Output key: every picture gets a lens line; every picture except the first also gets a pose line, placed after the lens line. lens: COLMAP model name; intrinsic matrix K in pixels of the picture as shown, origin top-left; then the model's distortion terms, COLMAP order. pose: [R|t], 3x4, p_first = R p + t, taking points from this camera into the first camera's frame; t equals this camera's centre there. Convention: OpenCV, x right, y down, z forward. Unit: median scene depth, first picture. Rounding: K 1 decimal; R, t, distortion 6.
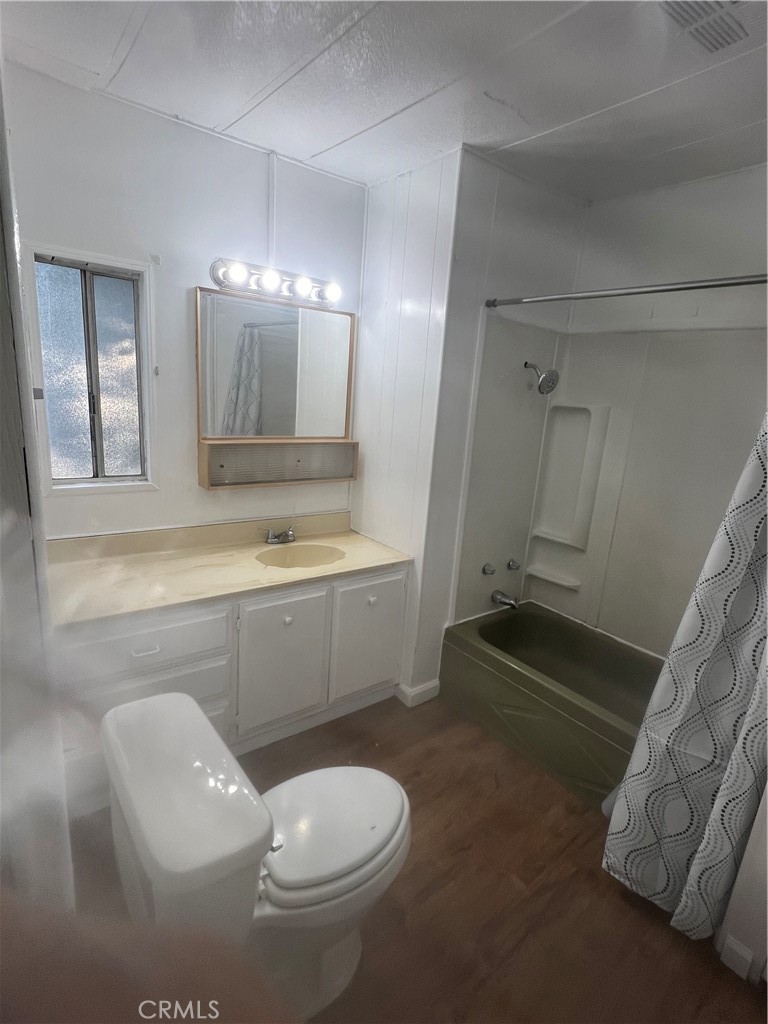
lens RADIAL K [[525.1, 0, 384.0], [0, 525.1, 512.0], [0, 0, 1]] dist [-0.021317, 0.000597]
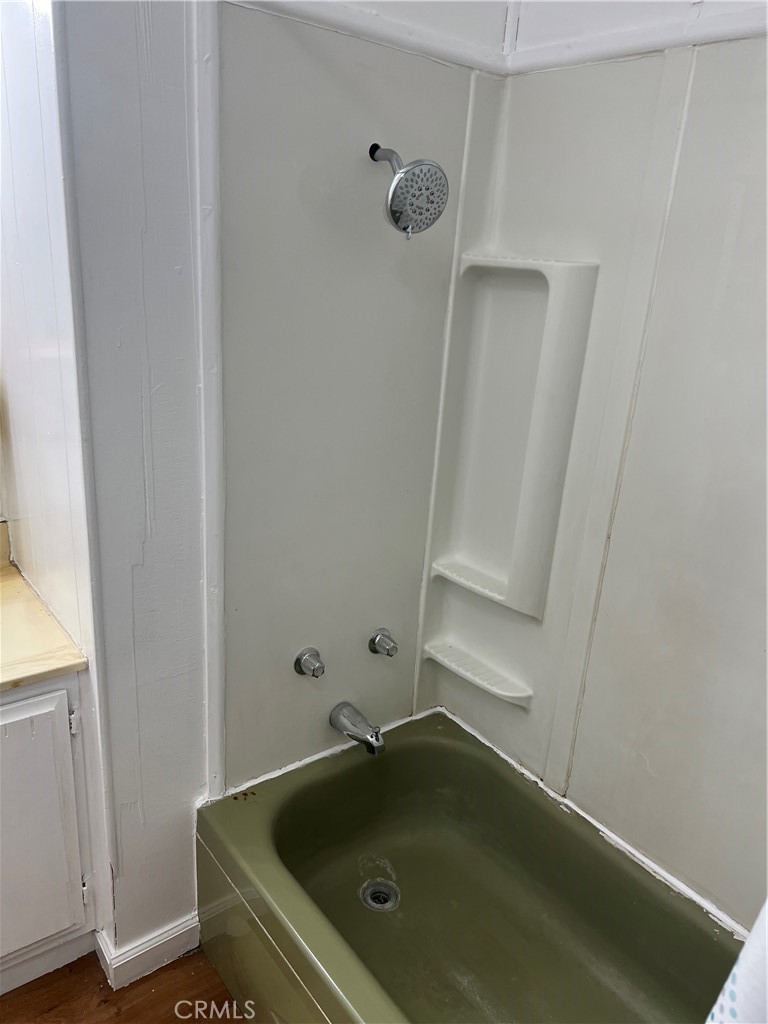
lens RADIAL K [[776.7, 0, 384.0], [0, 776.7, 512.0], [0, 0, 1]] dist [0.009146, 0.002140]
pose [[0.999976, -0.002472, -0.006406, 0.263267], [0.003100, 0.994980, 0.100023, -0.074637], [0.006126, -0.100041, 0.994964, 0.390869]]
